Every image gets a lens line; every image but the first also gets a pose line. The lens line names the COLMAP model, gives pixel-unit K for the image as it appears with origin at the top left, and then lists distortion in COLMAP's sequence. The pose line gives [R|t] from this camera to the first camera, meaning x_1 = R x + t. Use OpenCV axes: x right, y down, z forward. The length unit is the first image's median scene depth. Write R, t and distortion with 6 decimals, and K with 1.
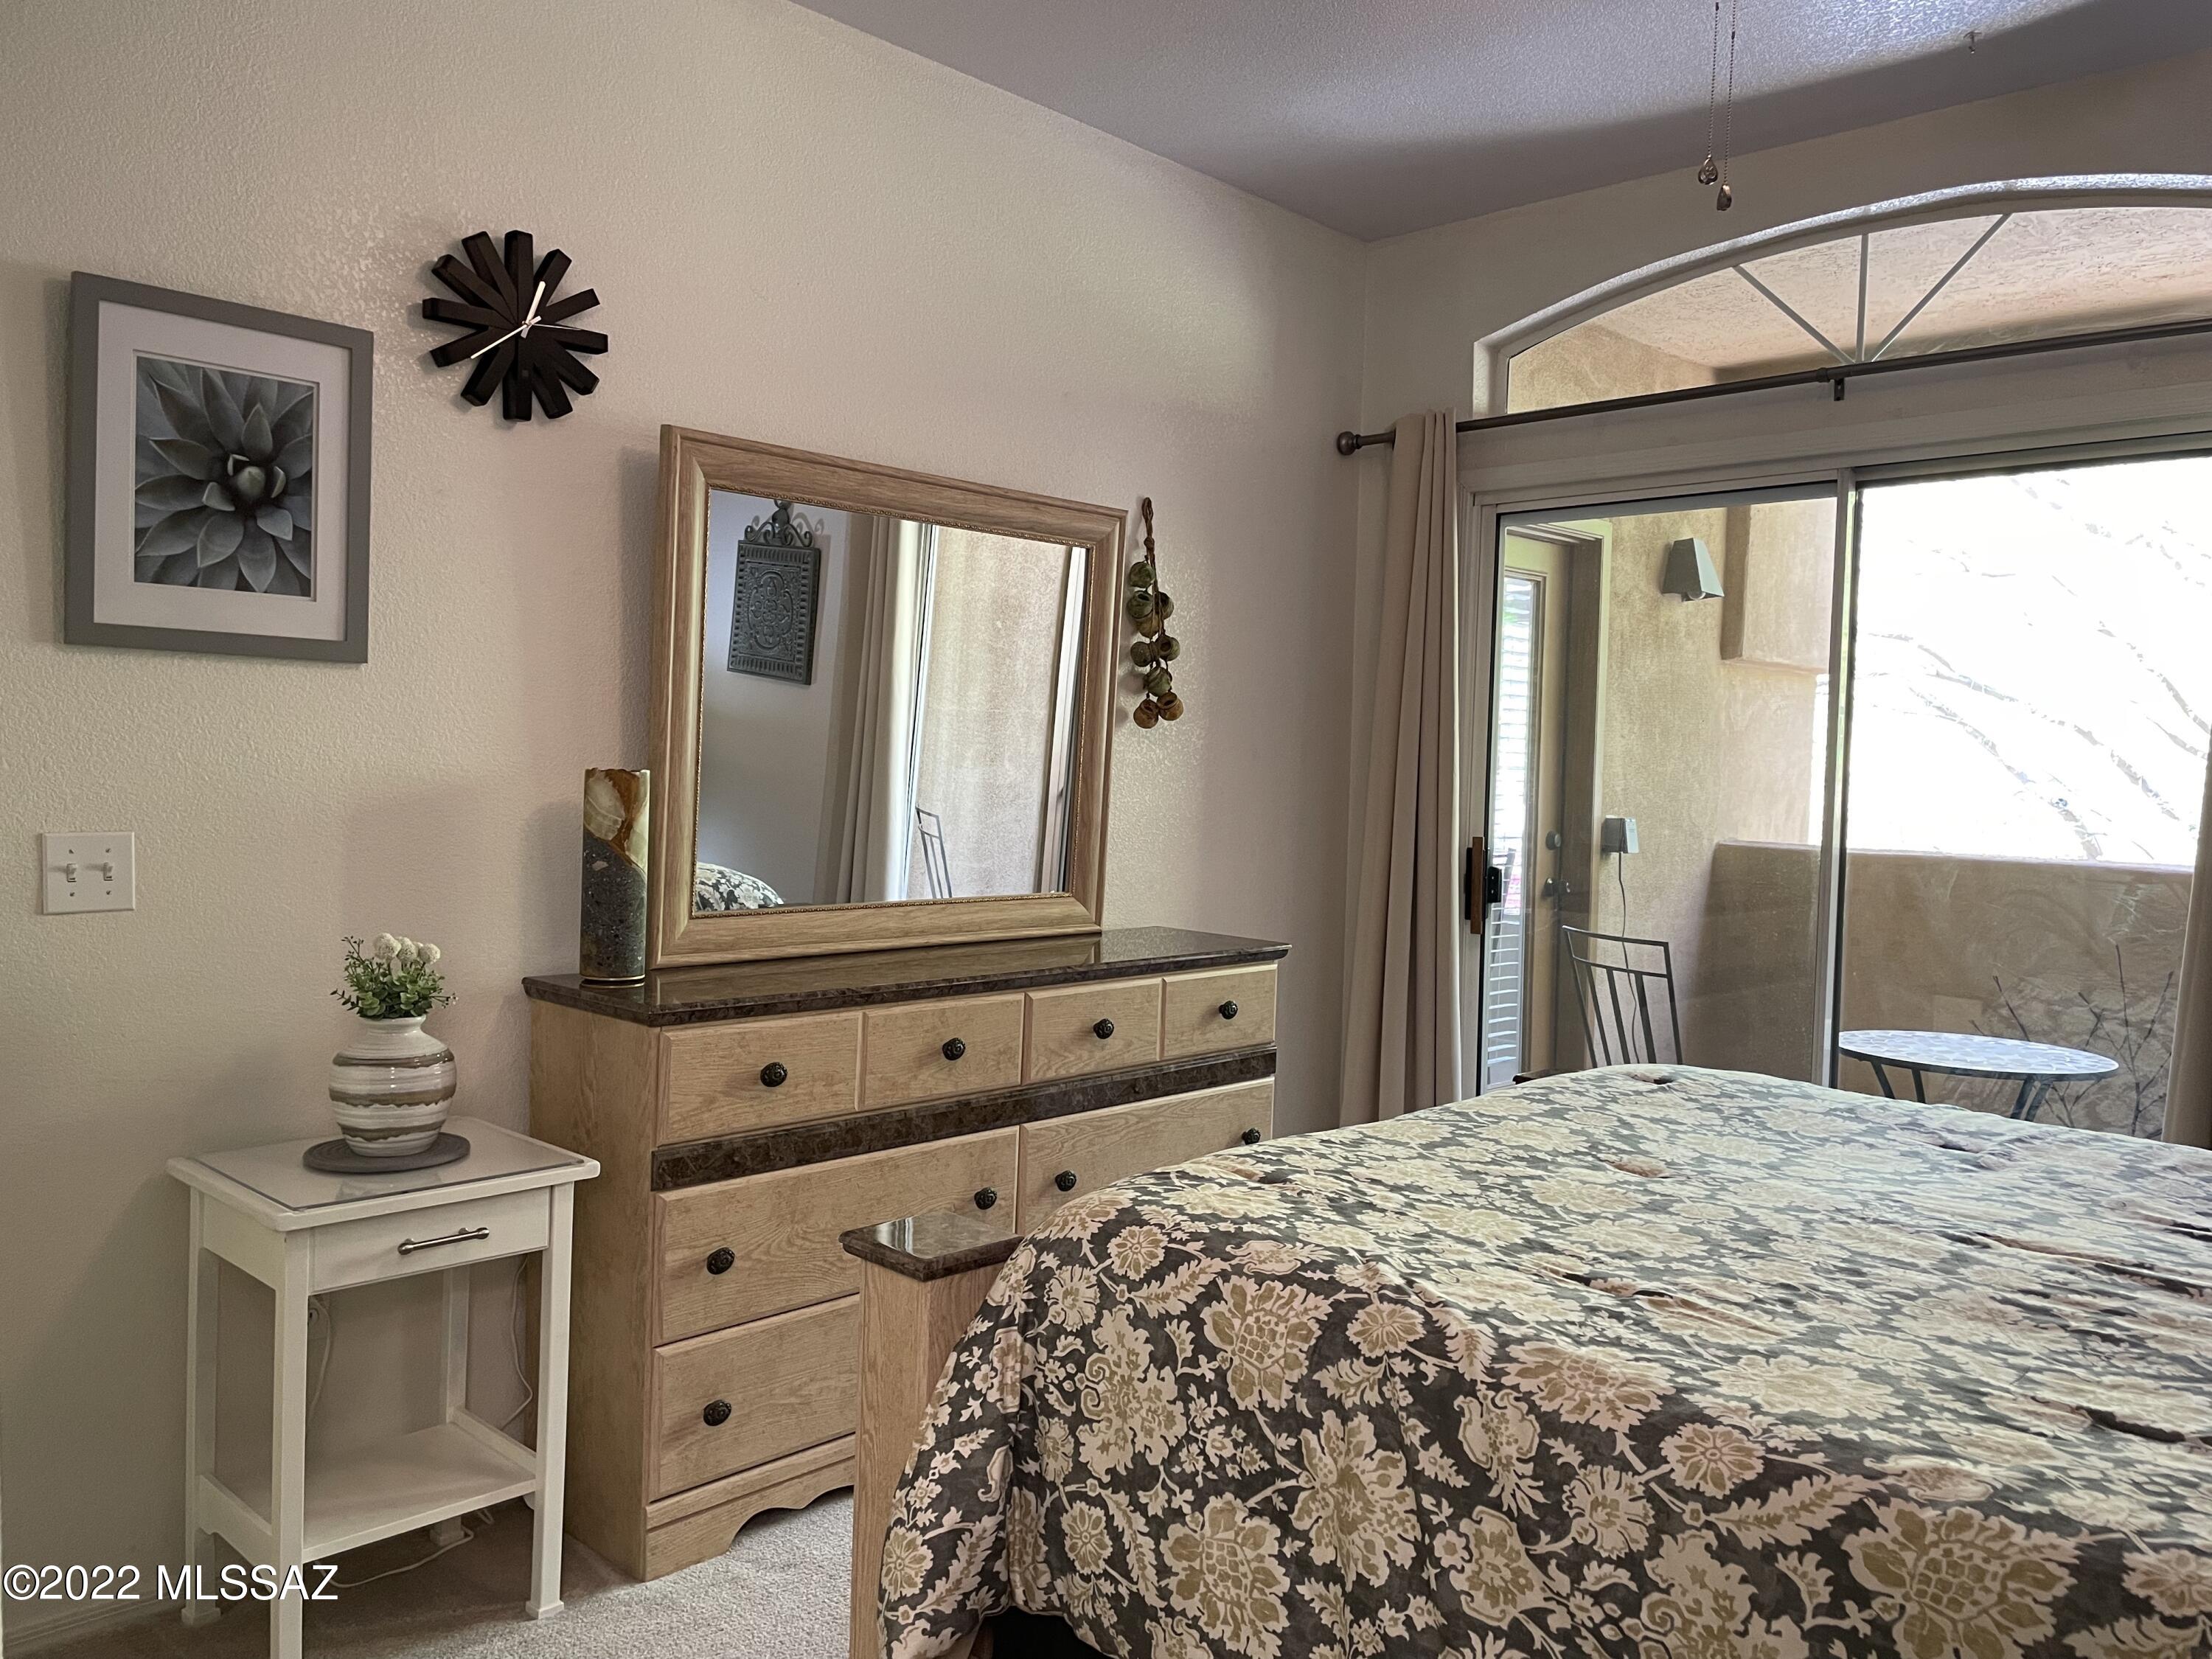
lens RADIAL K [[1677.0, 0, 1112.5], [0, 1677.0, 812.3], [0, 0, 1]] dist [0.093948, -0.118418]
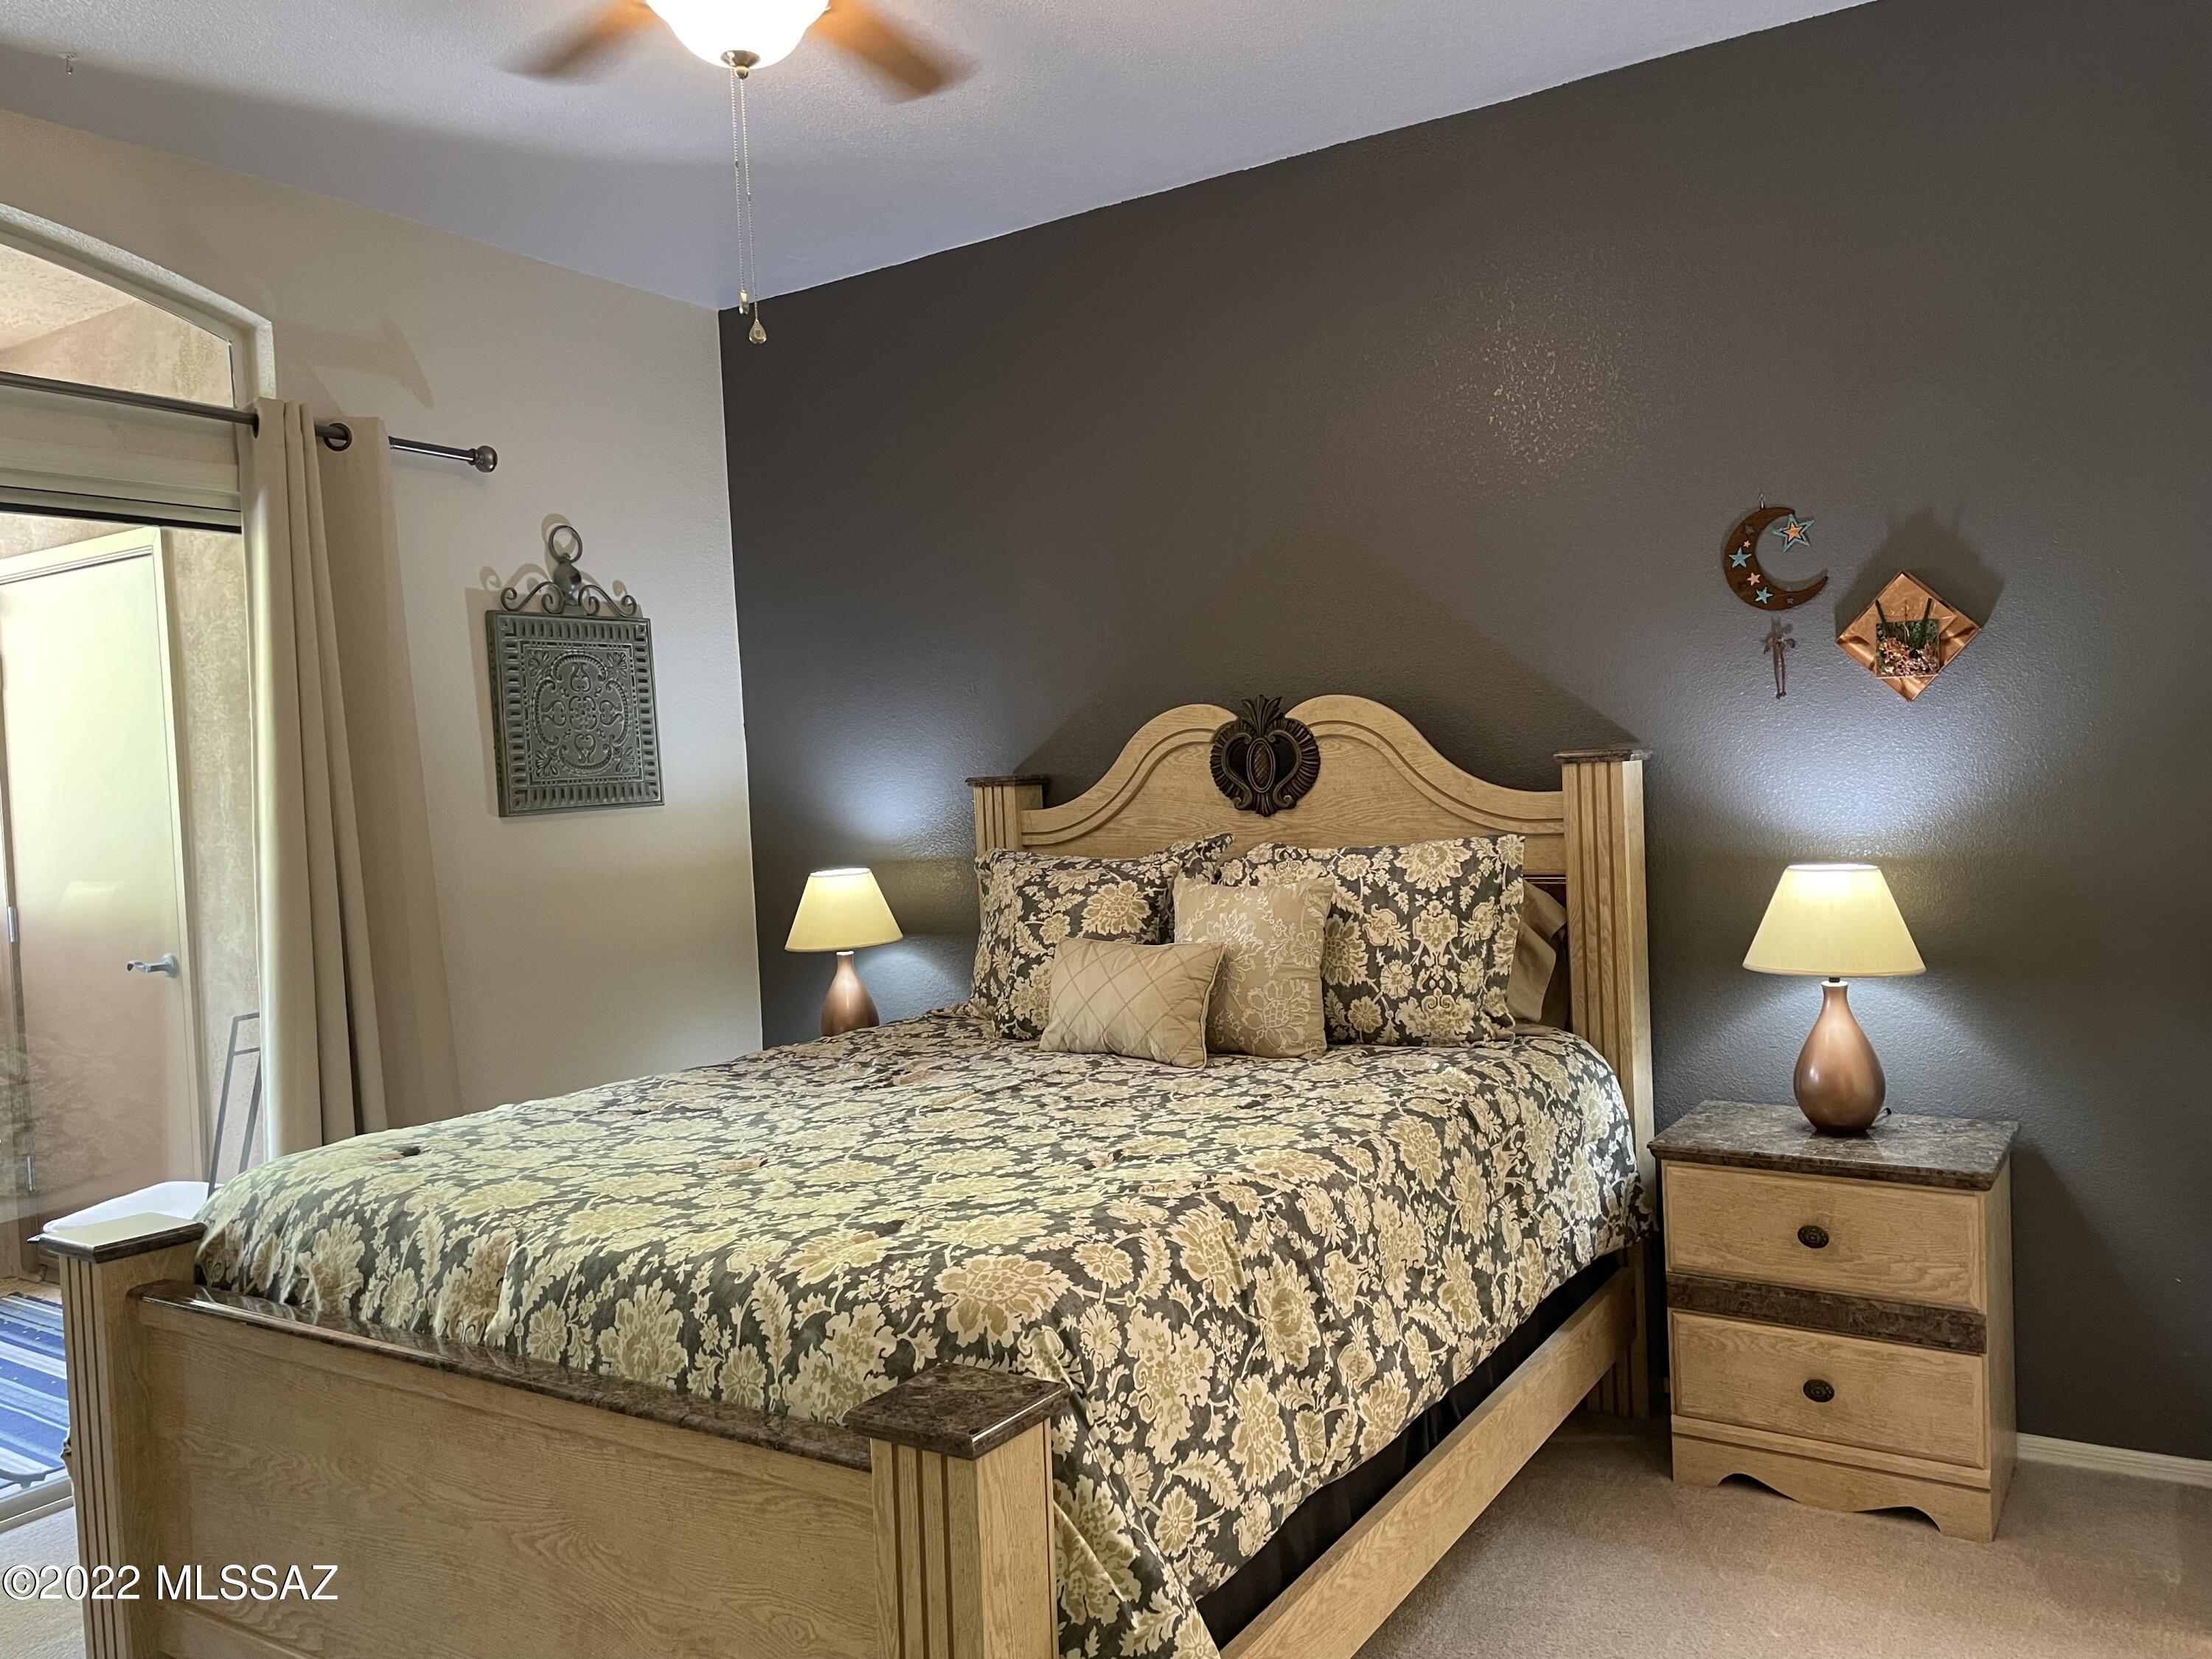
lens RADIAL K [[1677.0, 0, 1115.7], [0, 1677.0, 844.5], [0, 0, 1]] dist [0.093948, -0.118418]
pose [[-0.199953, -0.050185, 0.978519, -1.030117], [0.078011, 0.994702, 0.066956, -0.074715], [-0.976695, 0.089723, -0.194979, 1.197566]]
